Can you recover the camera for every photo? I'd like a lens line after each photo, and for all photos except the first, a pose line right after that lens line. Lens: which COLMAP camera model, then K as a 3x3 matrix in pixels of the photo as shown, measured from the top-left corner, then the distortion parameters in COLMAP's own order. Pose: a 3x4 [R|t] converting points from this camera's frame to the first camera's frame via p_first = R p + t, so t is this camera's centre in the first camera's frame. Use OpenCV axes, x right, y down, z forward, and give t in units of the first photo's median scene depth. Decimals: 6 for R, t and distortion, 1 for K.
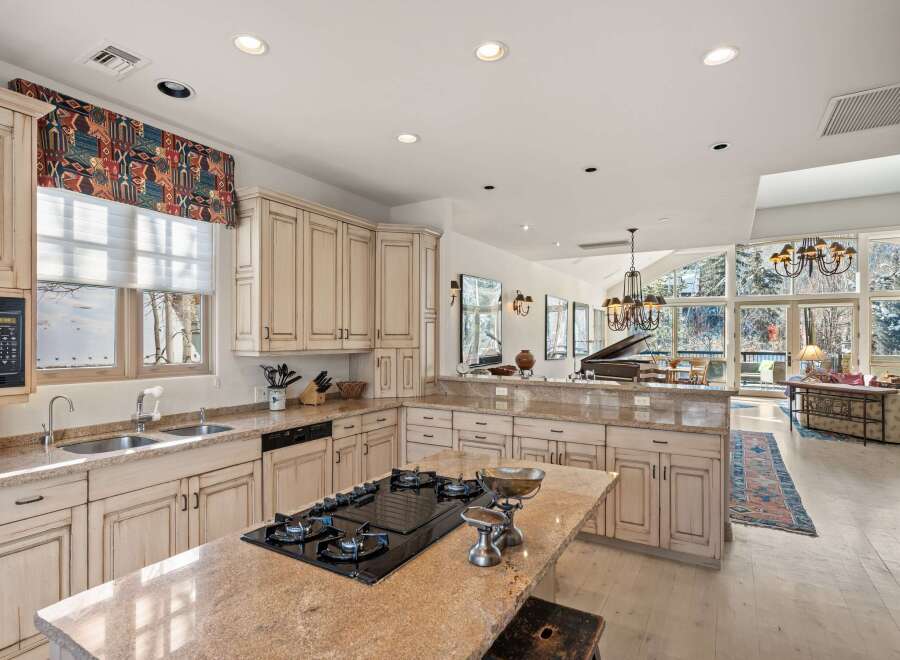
lens RADIAL K [[472.0, 0, 449.6], [0, 472.0, 338.3], [0, 0, 1]] dist [-0.001717, 0.002135]
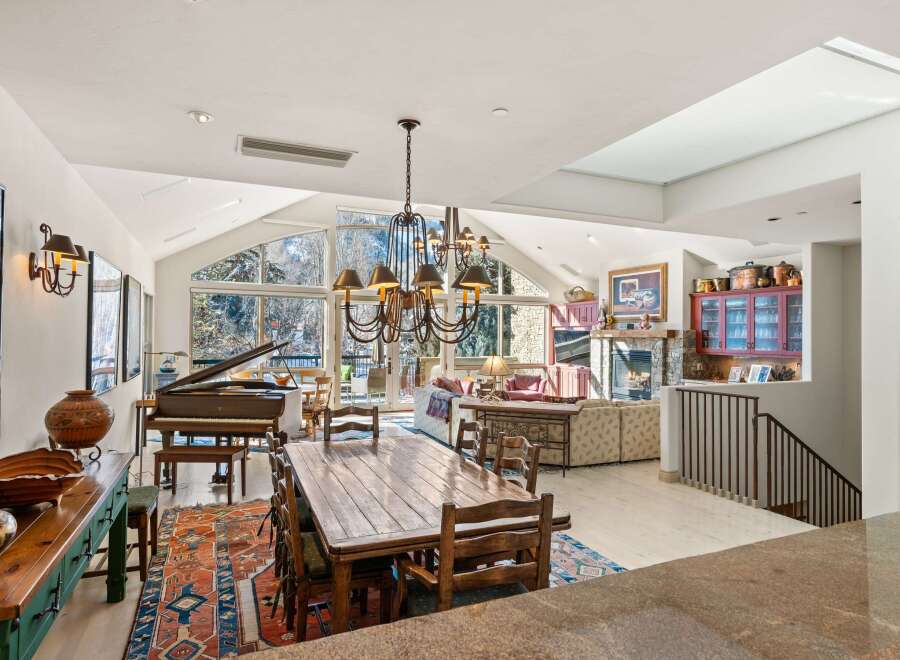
lens RADIAL K [[533.5, 0, 451.3], [0, 533.5, 327.7], [0, 0, 1]] dist [-0.001758, -0.000200]
pose [[0.579171, 0.013763, 0.815090, -0.012181], [-0.005612, 0.999901, -0.012895, -0.032150], [-0.815187, 0.002894, 0.579191, 0.866936]]
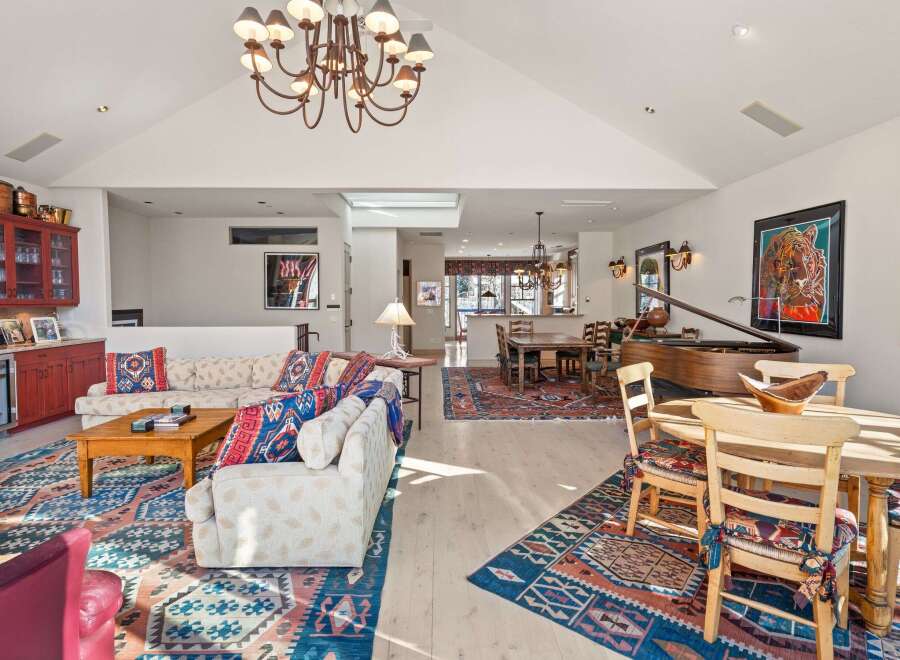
lens RADIAL K [[479.8, 0, 451.1], [0, 479.8, 326.0], [0, 0, 1]] dist [0.000956, 0.001060]
pose [[-0.844499, 0.028335, -0.534808, 1.719155], [0.000535, 0.998643, 0.052066, 0.019299], [0.535558, 0.043684, -0.843368, 2.613090]]
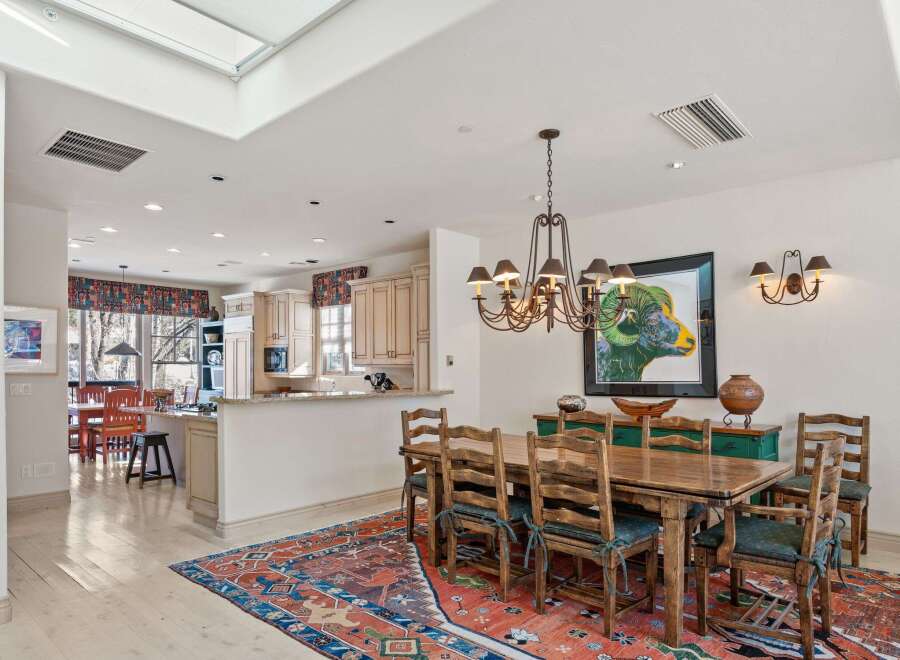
lens RADIAL K [[567.6, 0, 453.1], [0, 567.6, 377.4], [0, 0, 1]] dist [-0.000481, 0.000015]
pose [[-0.181736, 0.012517, -0.983268, 1.318014], [-0.004265, 0.999900, 0.013517, 0.034203], [0.983338, 0.006650, -0.181664, 1.313686]]
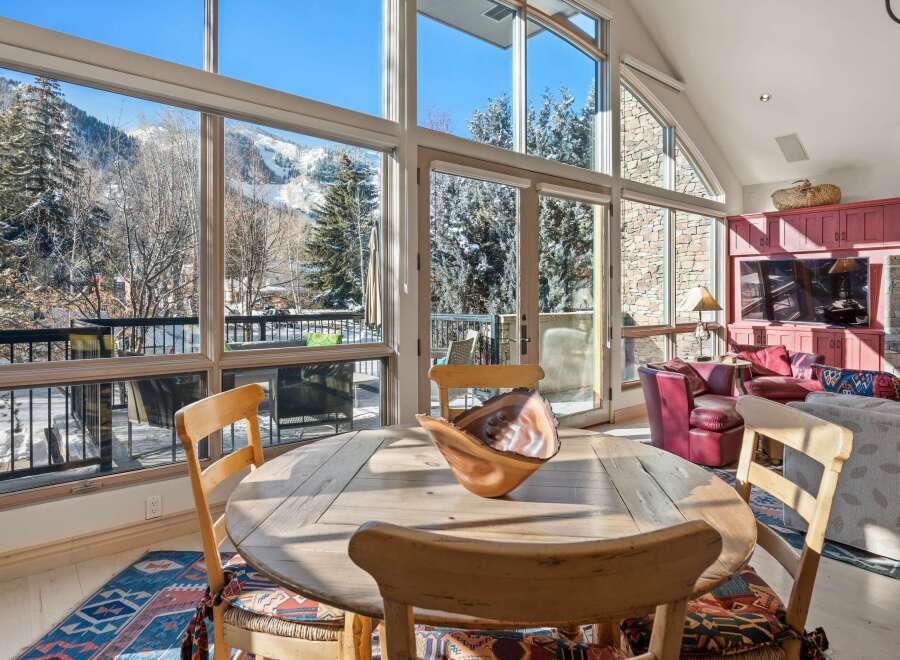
lens RADIAL K [[537.7, 0, 449.1], [0, 537.7, 297.7], [0, 0, 1]] dist [-0.000539, 0.001108]
pose [[0.335226, -0.004408, 0.942128, 0.793148], [0.000312, 0.999990, 0.004568, 0.037767], [-0.942138, -0.001238, 0.335224, 2.282922]]
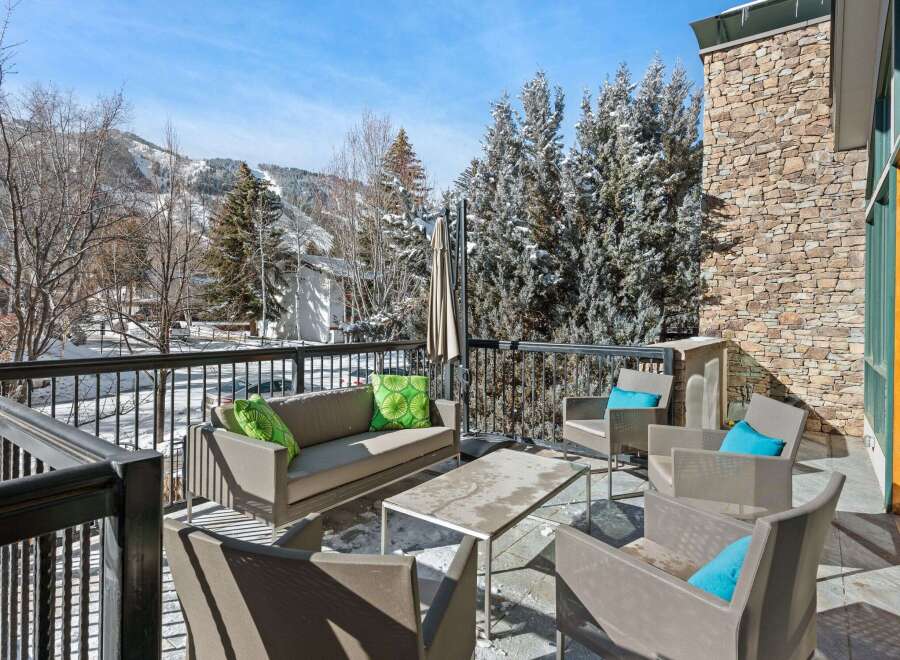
lens RADIAL K [[494.0, 0, 443.5], [0, 494.0, 309.7], [0, 0, 1]] dist [-0.004205, 0.001117]
pose [[0.117251, 0.003723, 0.993095, 1.246139], [-0.016247, 0.999866, -0.001831, 0.029295], [-0.992969, -0.015920, 0.117296, 2.957136]]
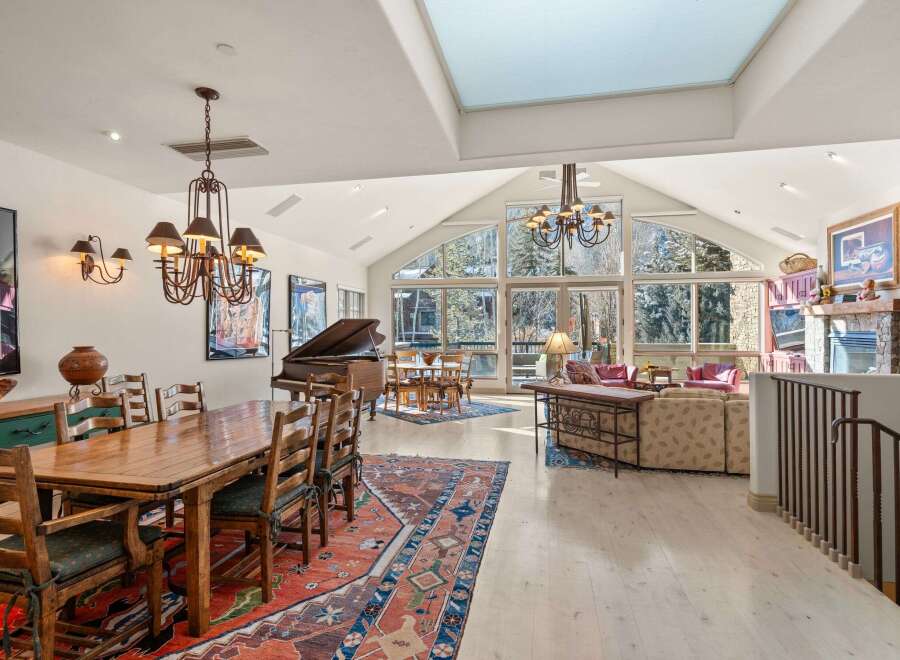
lens RADIAL K [[468.9, 0, 450.4], [0, 468.9, 331.6], [0, 0, 1]] dist [-0.000885, 0.002411]
pose [[0.943542, -0.007642, 0.331164, 0.600918], [0.007246, 0.999971, 0.002431, 0.016421], [-0.331173, 0.000106, 0.943570, 0.612822]]
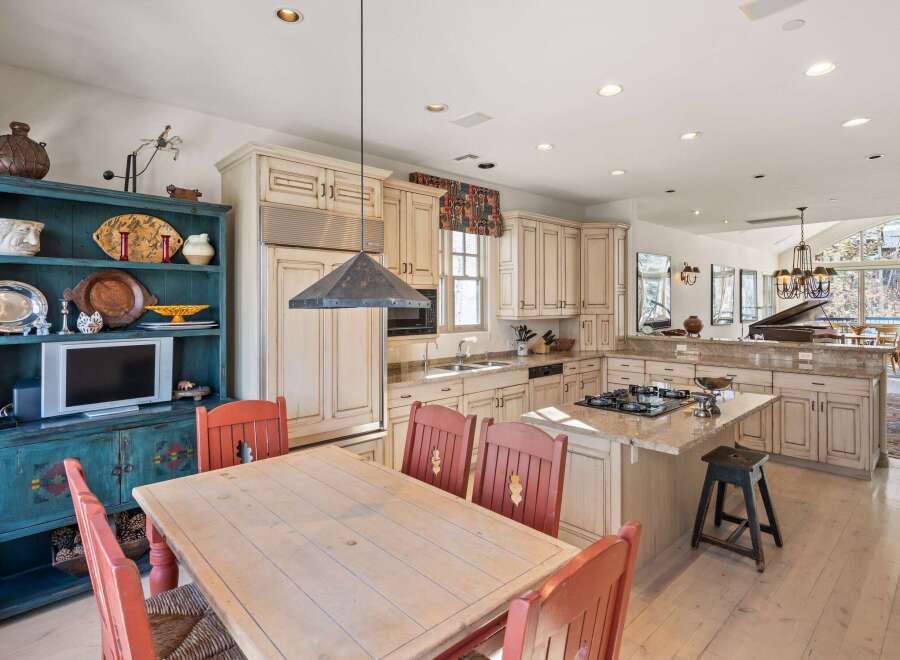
lens RADIAL K [[480.6, 0, 453.1], [0, 480.6, 305.1], [0, 0, 1]] dist [0.000017, 0.002133]
pose [[0.961864, -0.004472, -0.273492, -0.124159], [0.005355, 0.999983, 0.002485, -0.010586], [0.273476, -0.003855, 0.961871, -0.414858]]
